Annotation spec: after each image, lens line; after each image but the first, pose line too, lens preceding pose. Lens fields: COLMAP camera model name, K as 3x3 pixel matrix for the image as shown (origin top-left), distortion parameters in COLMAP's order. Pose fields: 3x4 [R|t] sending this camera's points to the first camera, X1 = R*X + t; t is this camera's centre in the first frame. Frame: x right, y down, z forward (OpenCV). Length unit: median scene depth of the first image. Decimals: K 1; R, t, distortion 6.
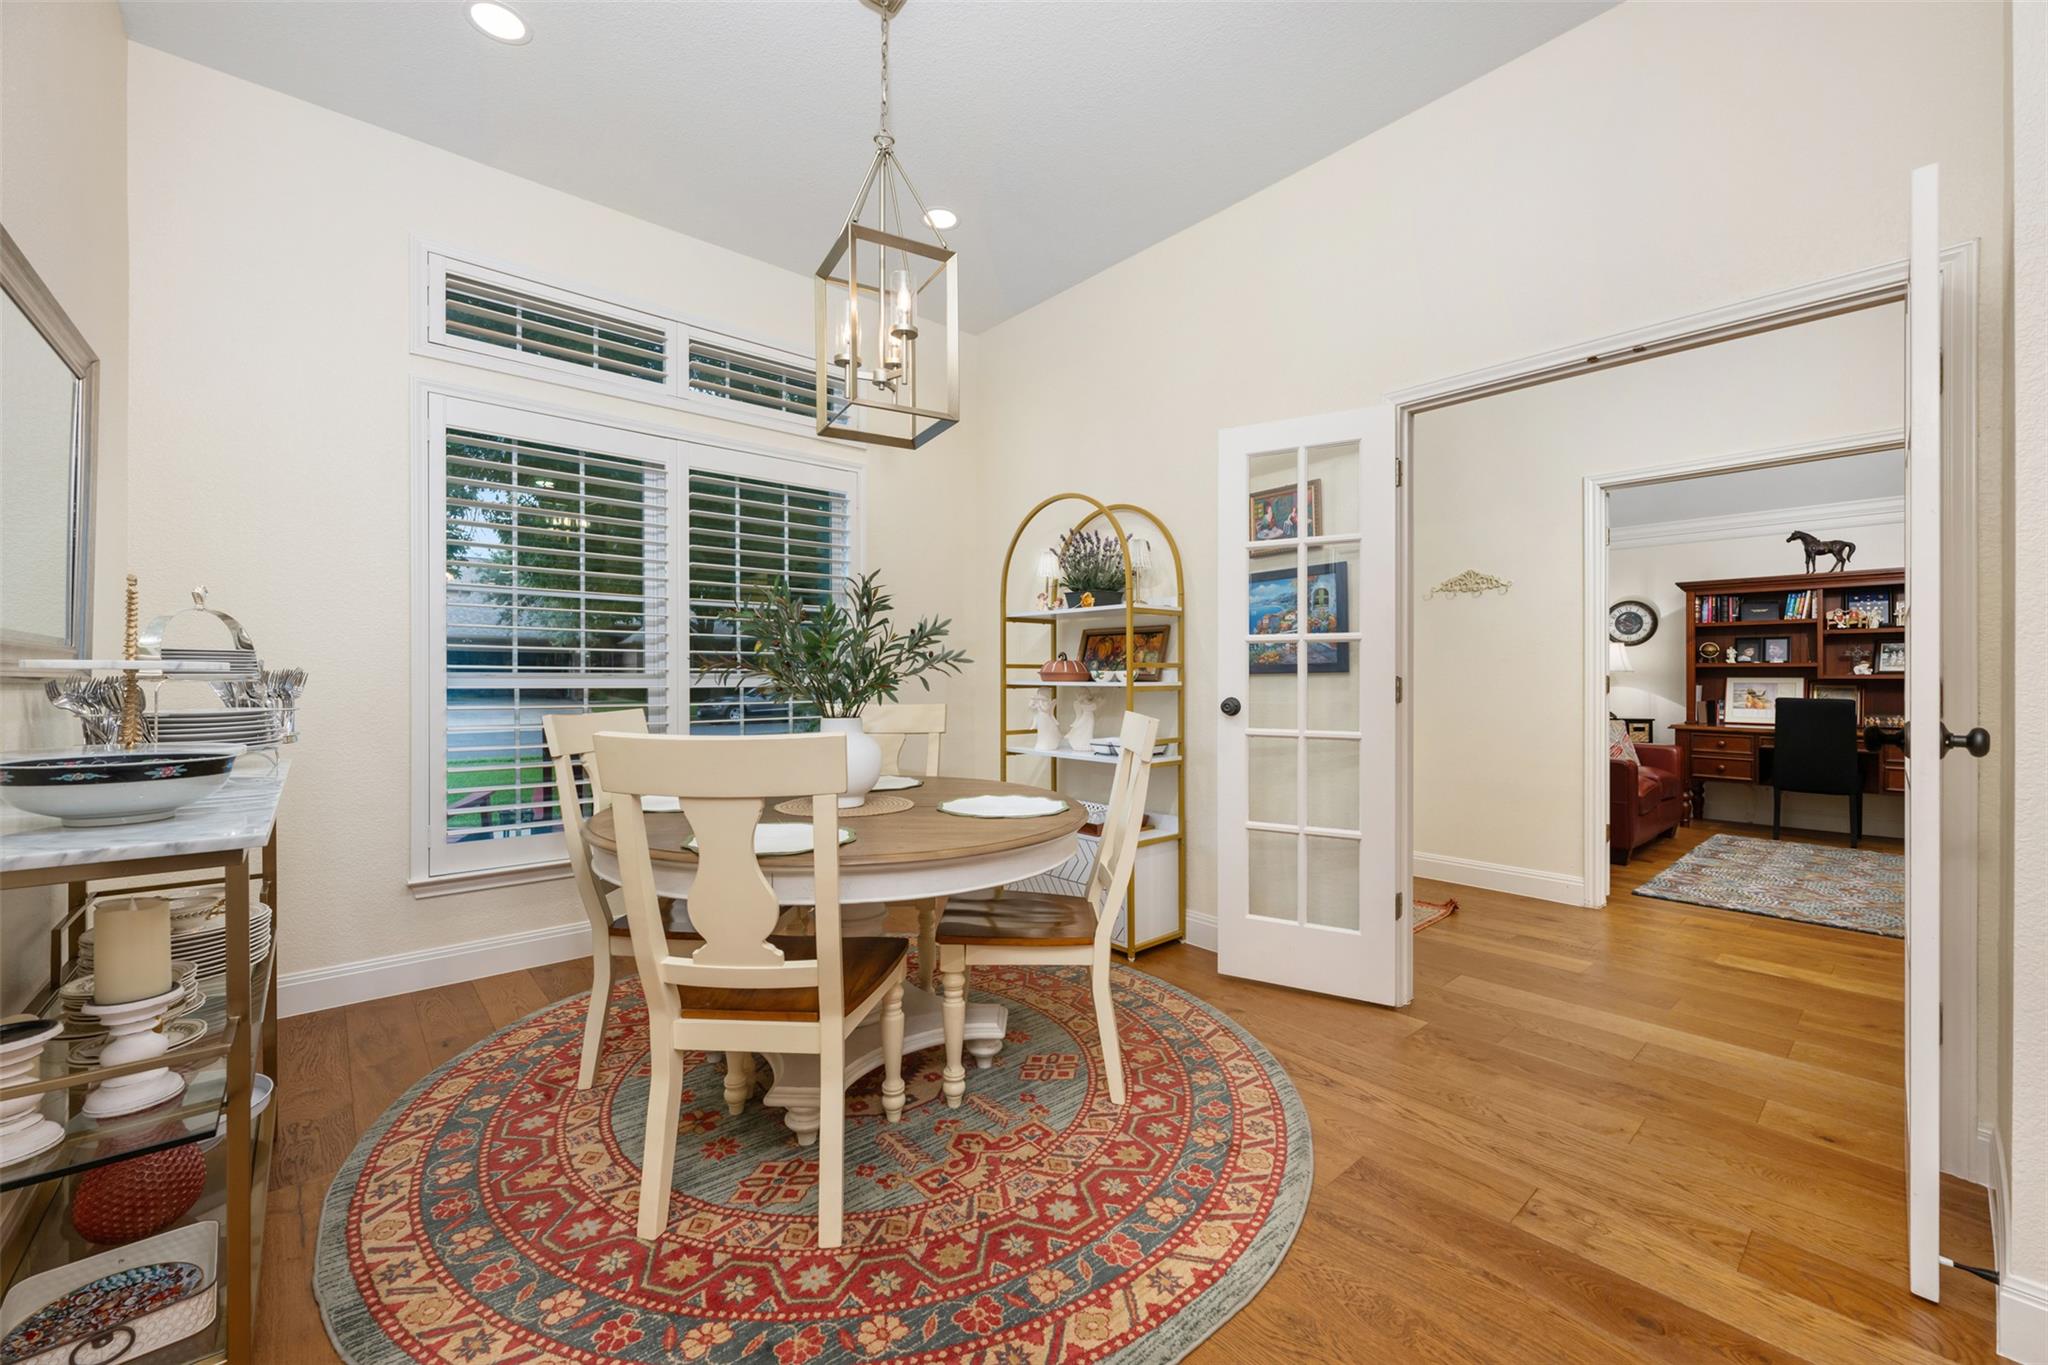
lens RADIAL K [[815.7, 0, 1014.1], [0, 815.7, 683.0], [0, 0, 1]] dist [-0.000069, -0.000768]
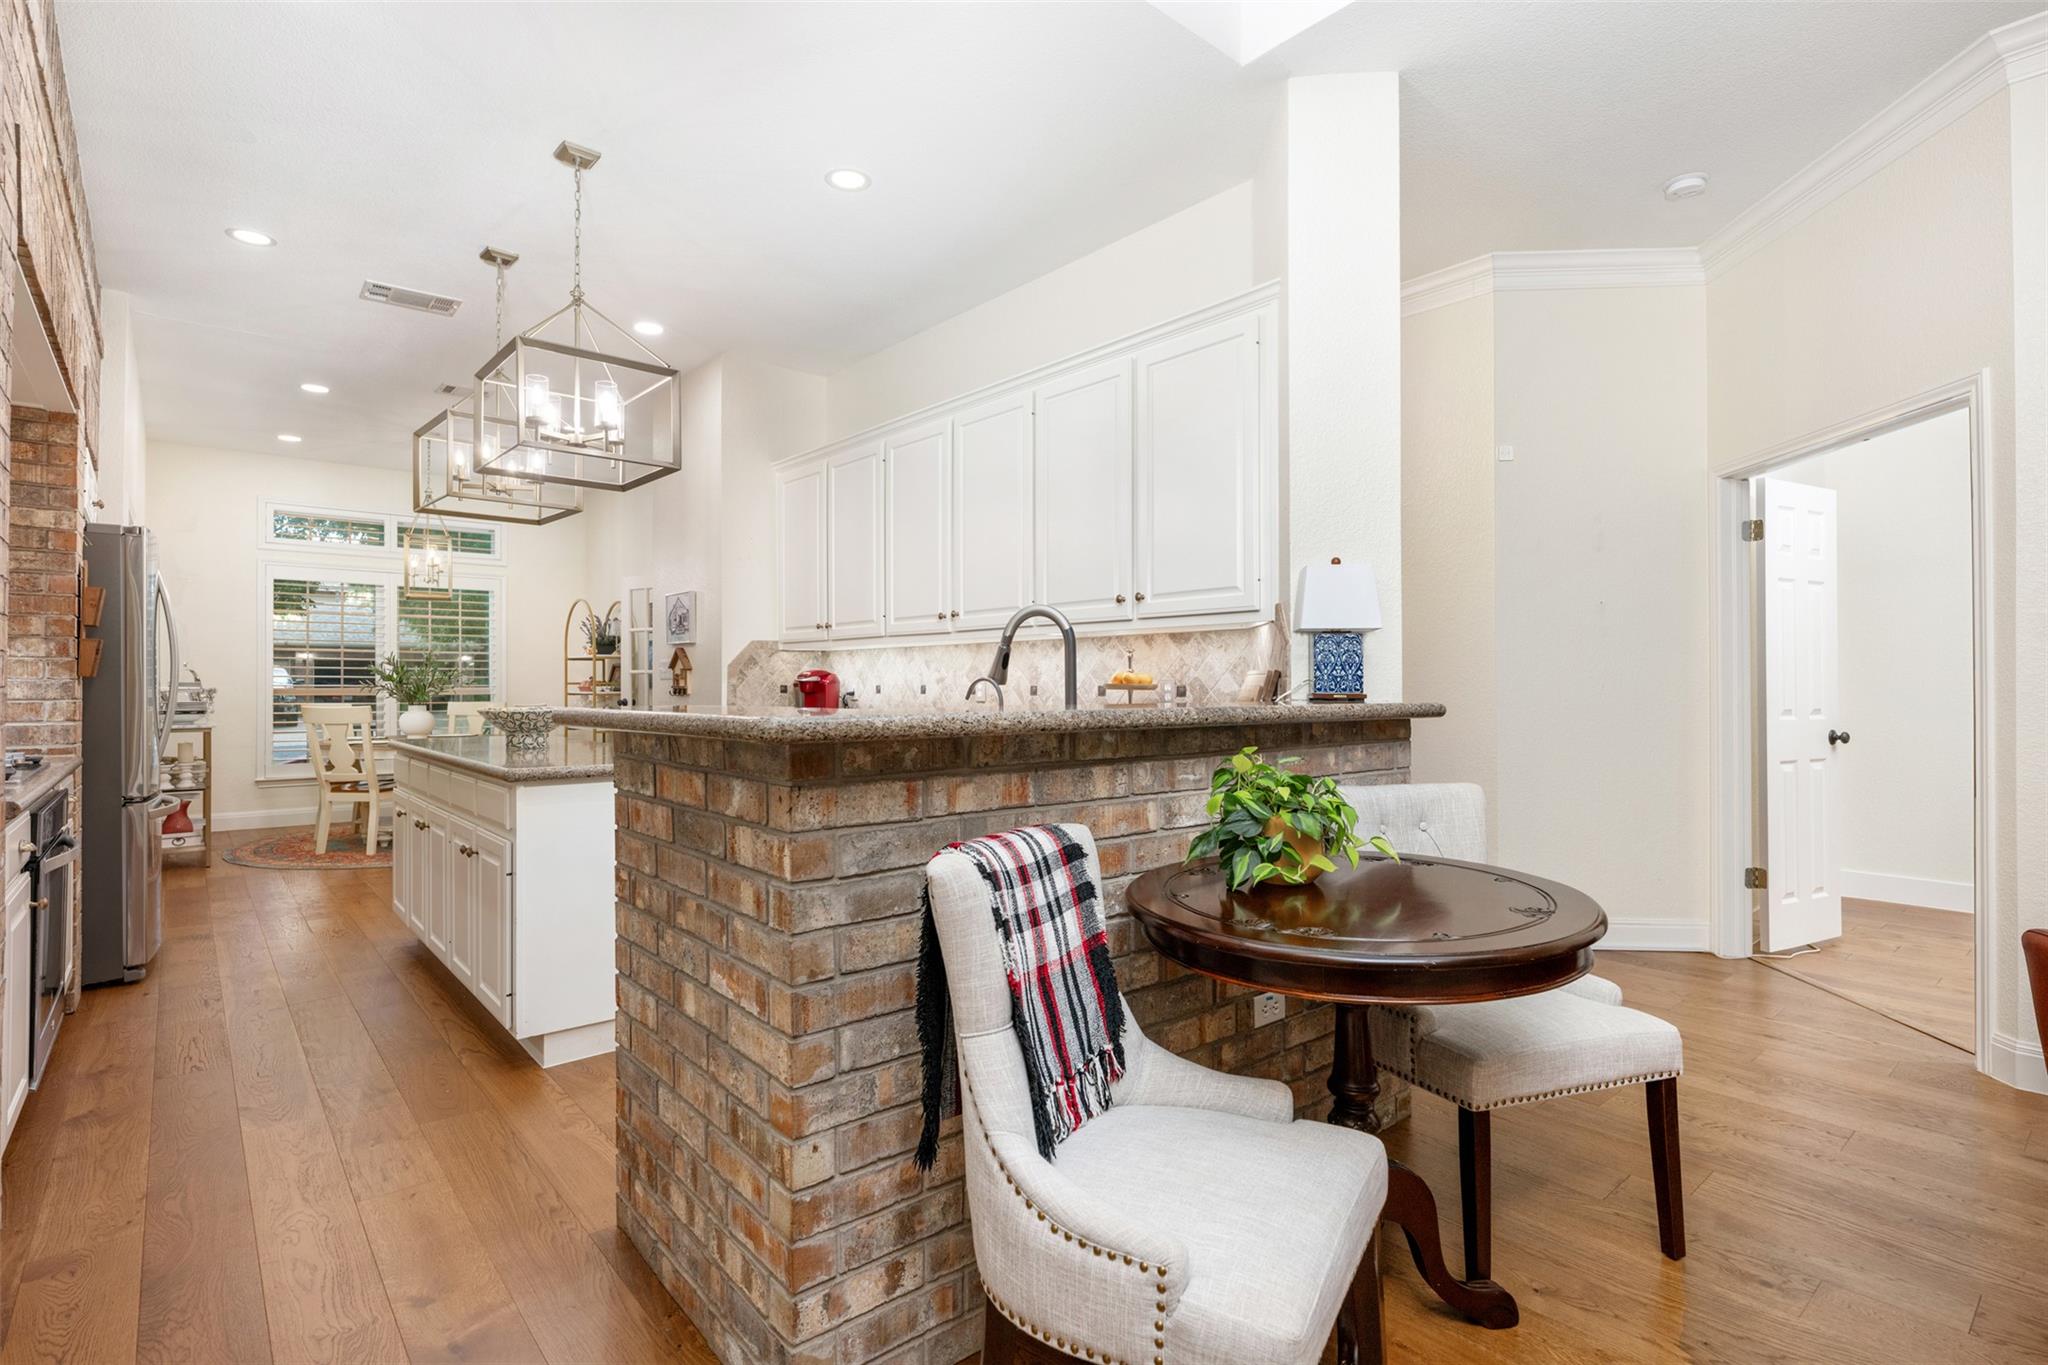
lens RADIAL K [[992.7, 0, 1022.0], [0, 992.7, 678.7], [0, 0, 1]] dist [0.001010, -0.000631]
pose [[0.999975, -0.001561, -0.006959, 1.906698], [0.001485, 0.999940, -0.010841, -0.007969], [0.006976, 0.010830, 0.999917, -2.374526]]
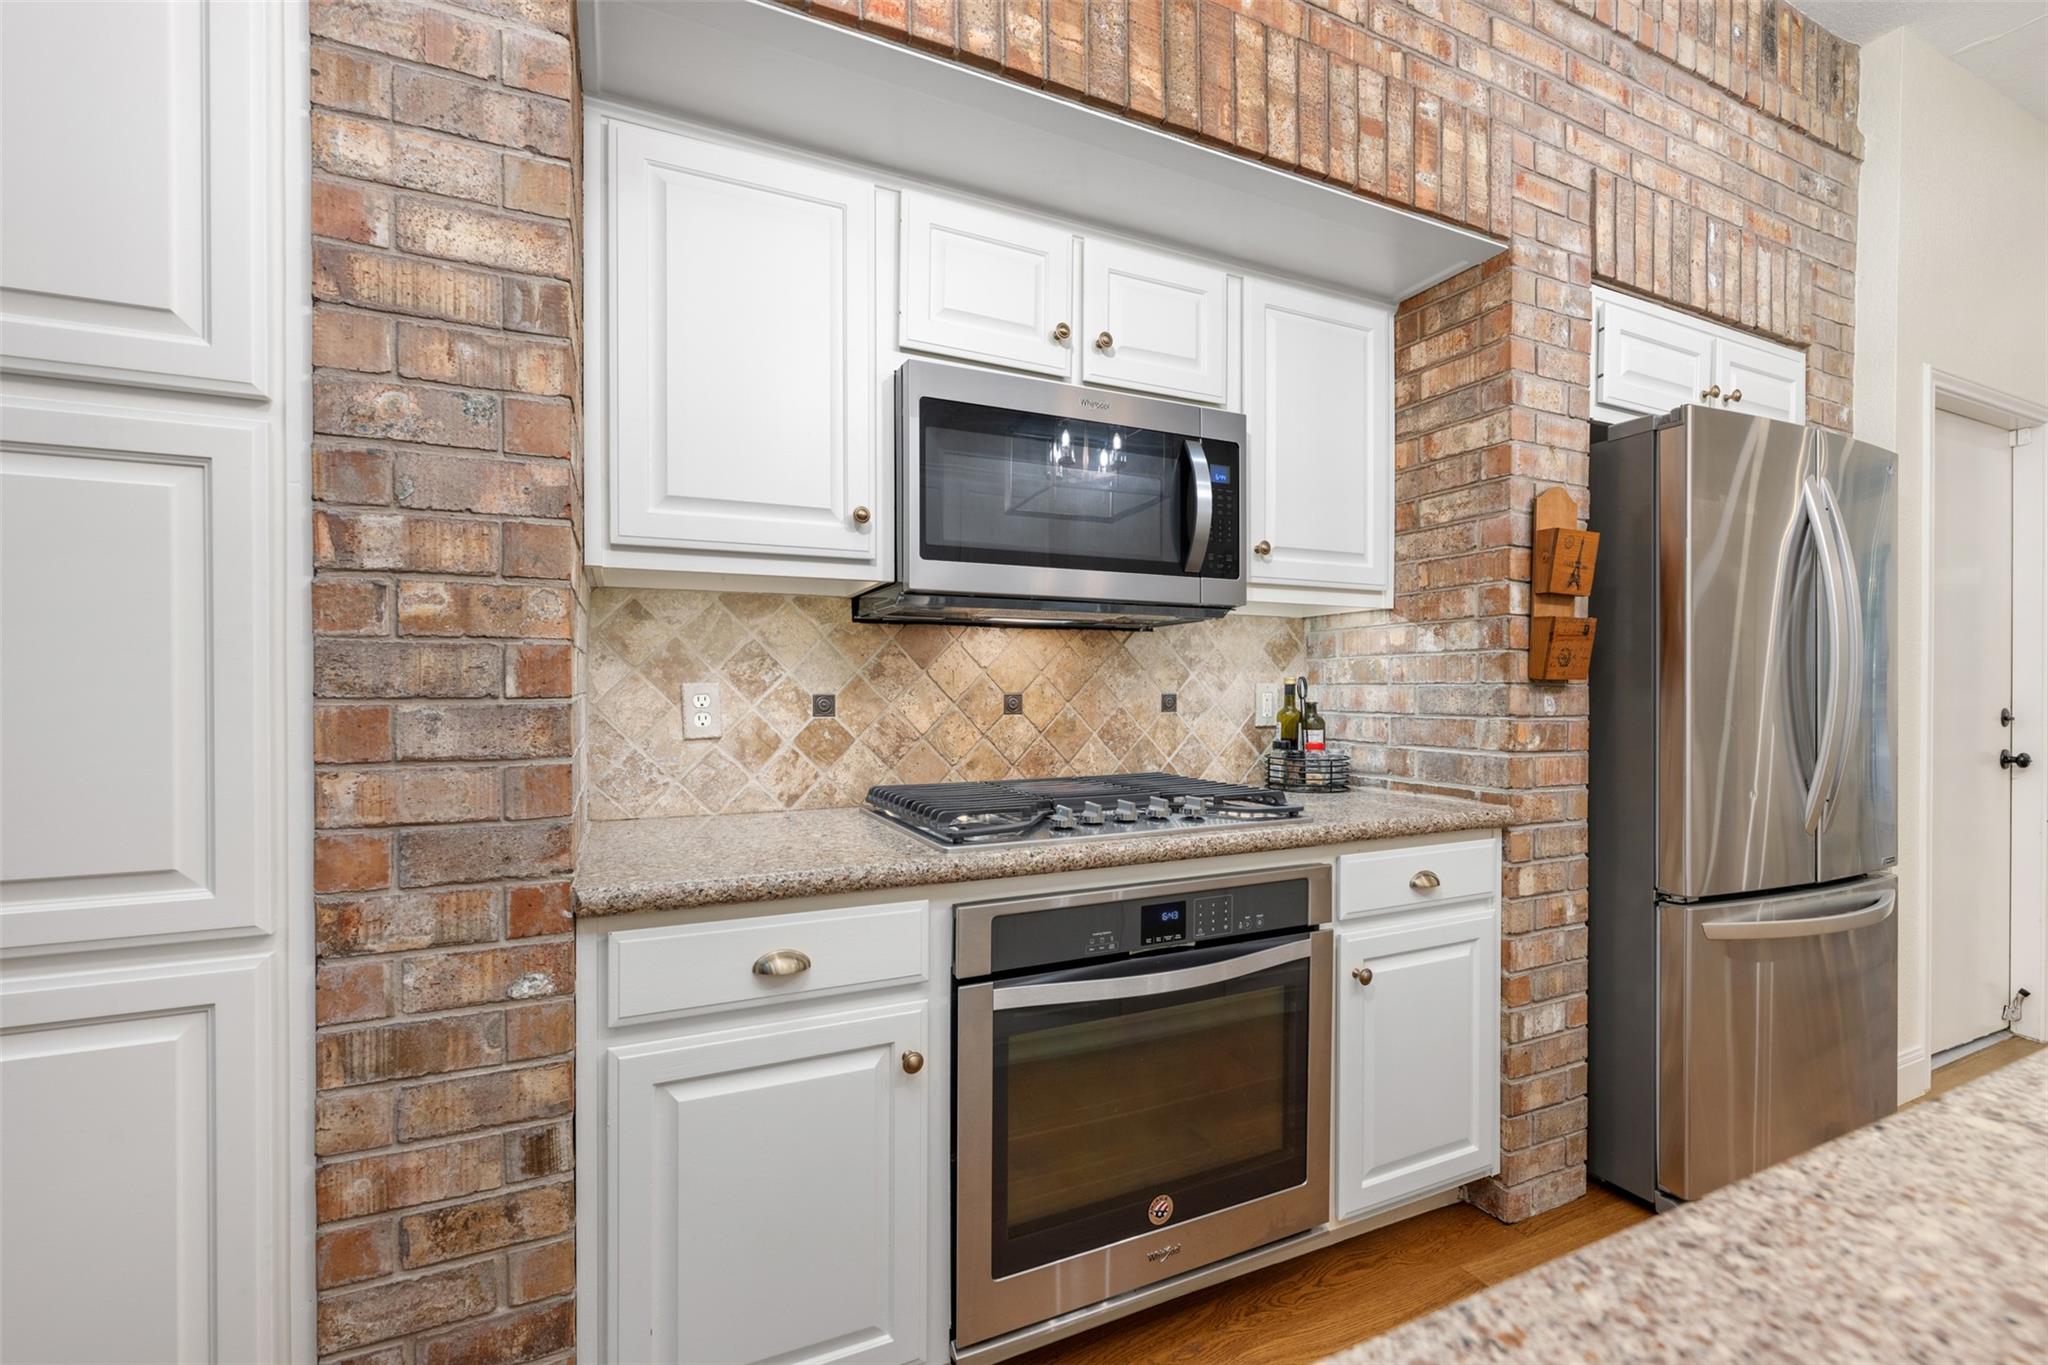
lens RADIAL K [[876.9, 0, 1021.1], [0, 876.9, 696.6], [0, 0, 1]] dist [-0.002250, 0.000312]
pose [[-0.269950, 0.005668, -0.962858, 1.320518], [-0.005279, 0.999959, 0.007367, -0.018122], [0.962860, 0.007072, -0.269909, -0.987931]]
